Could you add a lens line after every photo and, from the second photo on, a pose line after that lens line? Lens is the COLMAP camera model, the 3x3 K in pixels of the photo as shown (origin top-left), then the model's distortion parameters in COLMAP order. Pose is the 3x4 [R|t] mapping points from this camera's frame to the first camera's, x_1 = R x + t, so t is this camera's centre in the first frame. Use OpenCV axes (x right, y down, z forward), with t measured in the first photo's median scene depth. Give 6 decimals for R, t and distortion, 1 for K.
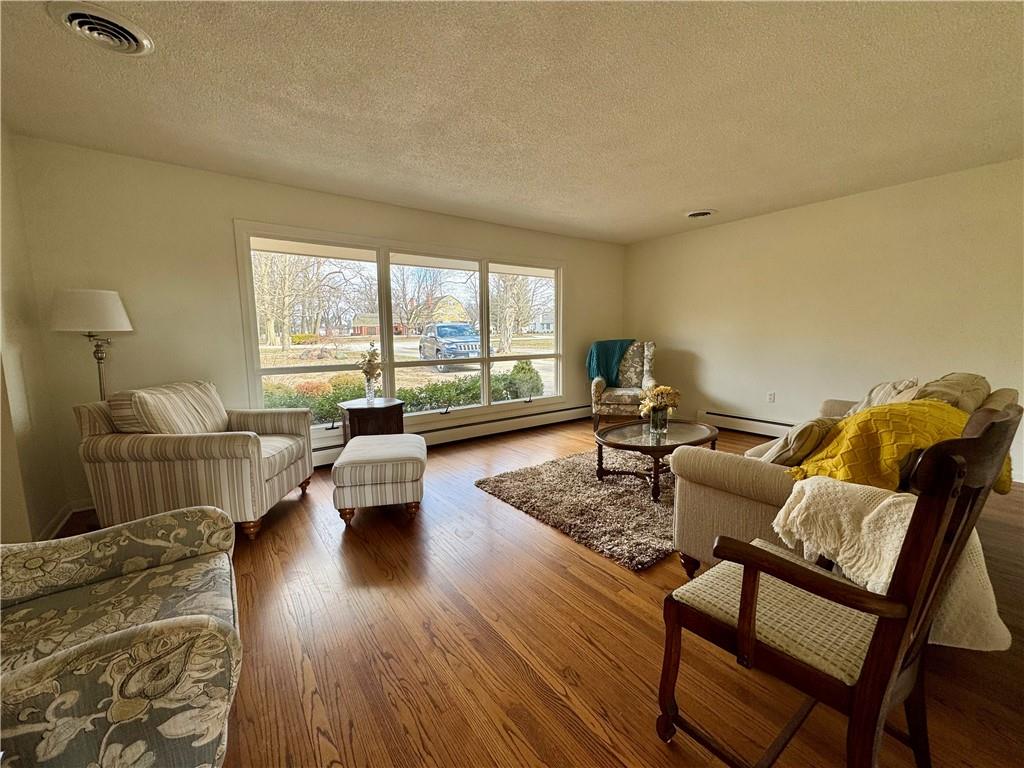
lens RADIAL K [[405.7, 0, 510.9], [0, 405.7, 382.8], [0, 0, 1]] dist [-0.003362, -0.000185]
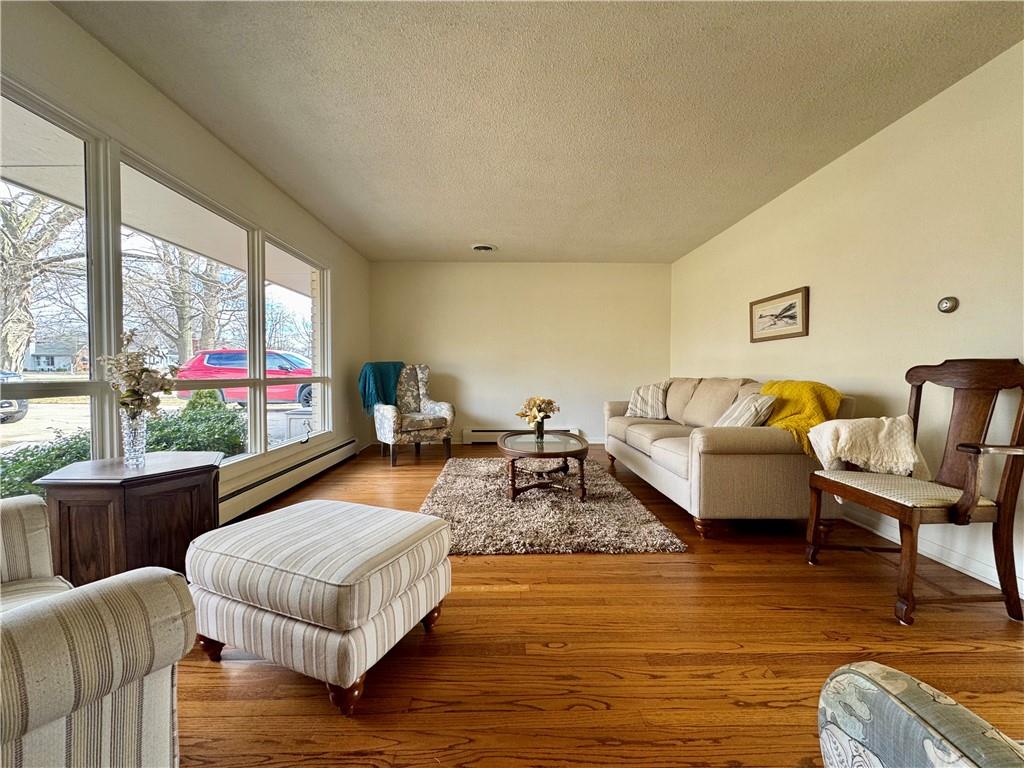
lens RADIAL K [[405.7, 0, 510.9], [0, 405.7, 385.7], [0, 0, 1]] dist [-0.003362, -0.000185]
pose [[0.575825, -0.011623, 0.817491, -0.331601], [0.088452, 0.994916, -0.048158, 0.014890], [-0.812775, 0.100039, 0.573925, 0.284169]]
